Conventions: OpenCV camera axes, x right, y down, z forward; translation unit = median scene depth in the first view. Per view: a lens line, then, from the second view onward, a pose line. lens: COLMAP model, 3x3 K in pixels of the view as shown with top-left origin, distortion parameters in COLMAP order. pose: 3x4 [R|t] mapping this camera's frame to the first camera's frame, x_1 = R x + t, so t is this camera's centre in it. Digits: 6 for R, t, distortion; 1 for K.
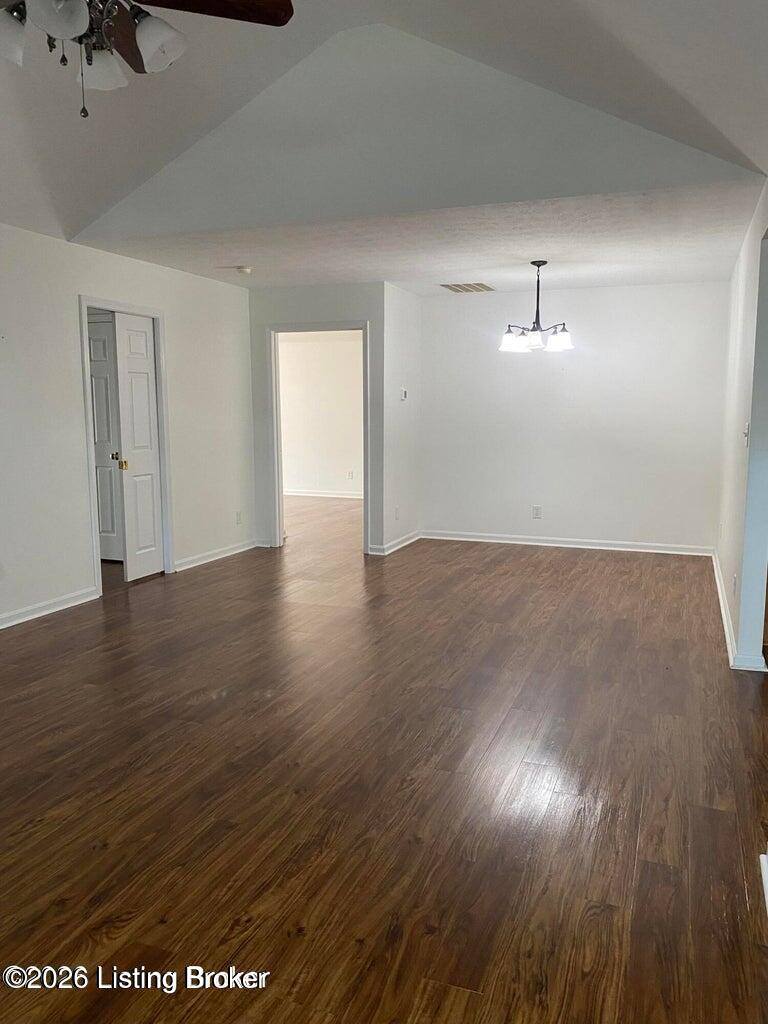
lens RADIAL K [[791.4, 0, 383.9], [0, 791.4, 493.5], [0, 0, 1]] dist [0.002718, -0.005956]
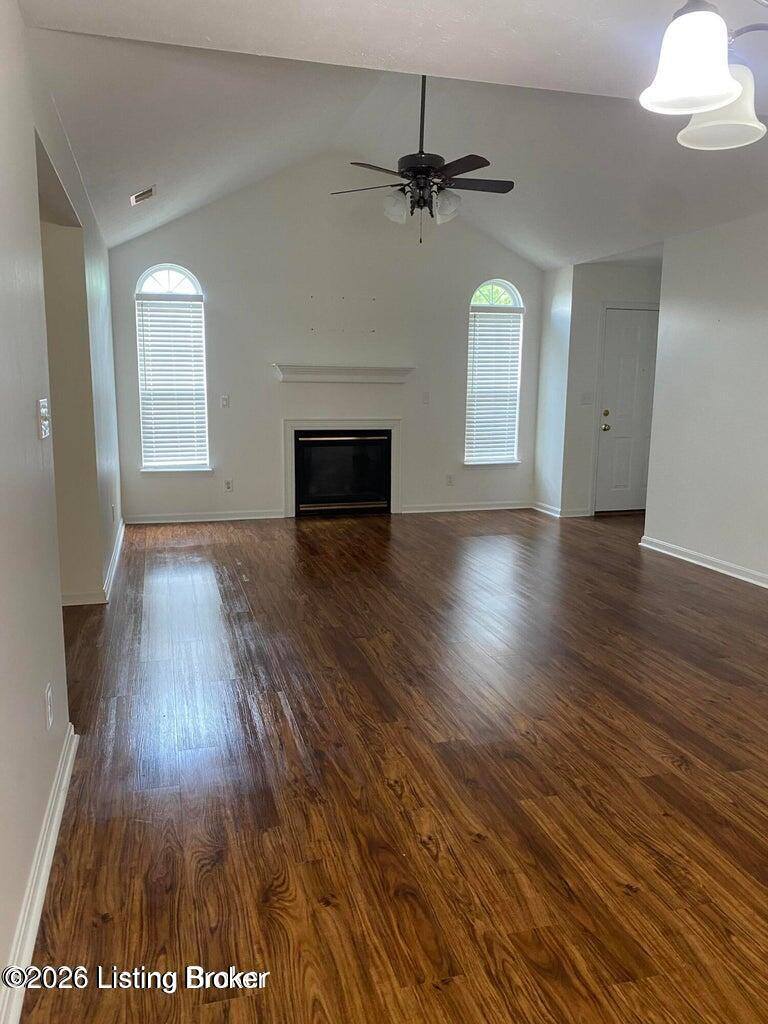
lens RADIAL K [[765.4, 0, 384.0], [0, 765.4, 512.0], [0, 0, 1]] dist [0.087908, -0.000800]
pose [[-0.794942, 0.106367, -0.597288, 0.509970], [-0.069920, 0.961888, 0.264354, -0.155359], [0.602642, 0.251908, -0.757208, 1.361726]]
